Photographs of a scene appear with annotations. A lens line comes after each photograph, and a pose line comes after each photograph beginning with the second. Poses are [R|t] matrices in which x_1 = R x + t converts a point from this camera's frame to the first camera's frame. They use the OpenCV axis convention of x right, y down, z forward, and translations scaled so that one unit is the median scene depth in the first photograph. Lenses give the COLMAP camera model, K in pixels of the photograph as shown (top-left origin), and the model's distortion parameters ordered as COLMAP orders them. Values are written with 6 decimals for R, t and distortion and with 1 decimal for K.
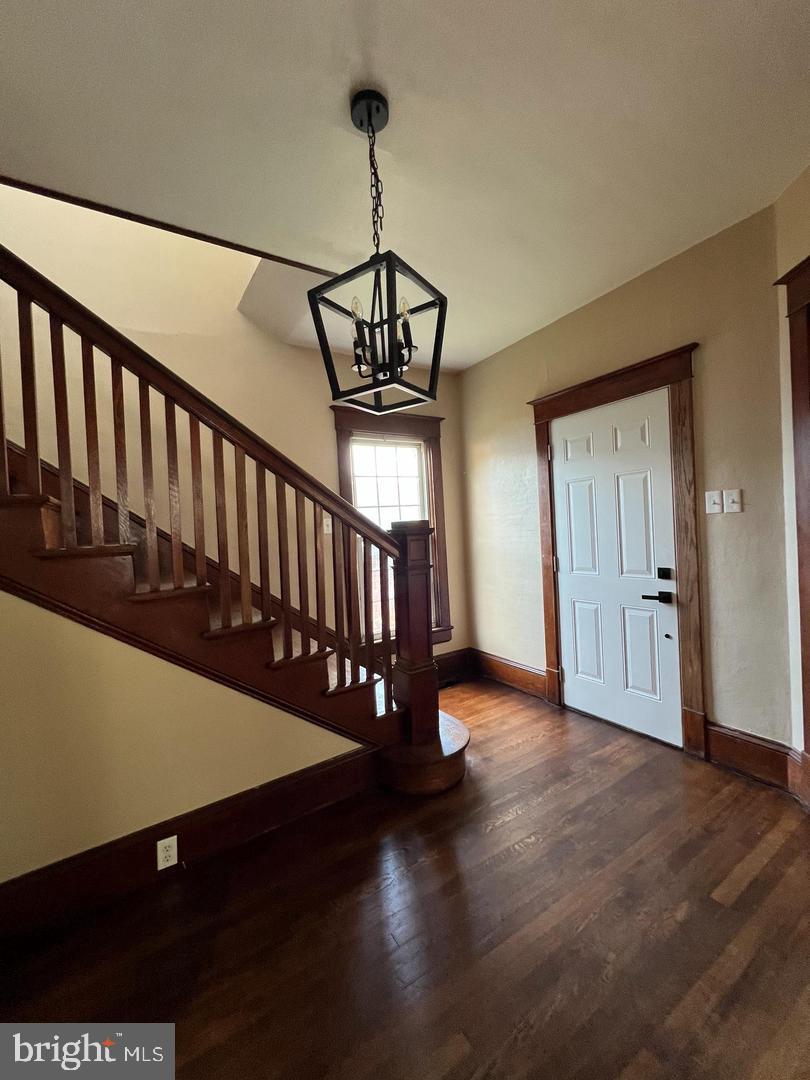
lens RADIAL K [[437.5, 0, 407.2], [0, 437.5, 535.0], [0, 0, 1]] dist [-0.008347, 0.001059]
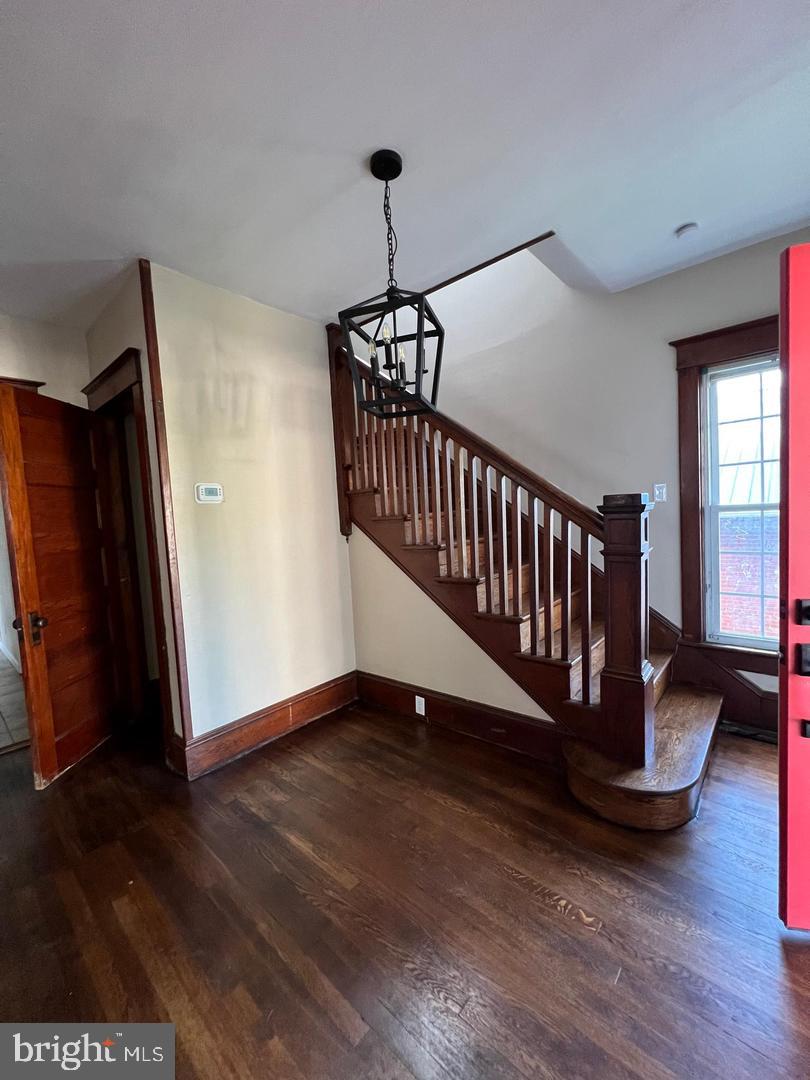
lens RADIAL K [[431.4, 0, 407.8], [0, 431.4, 540.2], [0, 0, 1]] dist [-0.004291, 0.000434]
pose [[0.279926, 0.096743, -0.955135, 0.839987], [0.022653, 0.993967, 0.107315, -0.051600], [0.959754, -0.051677, 0.276046, 0.501361]]
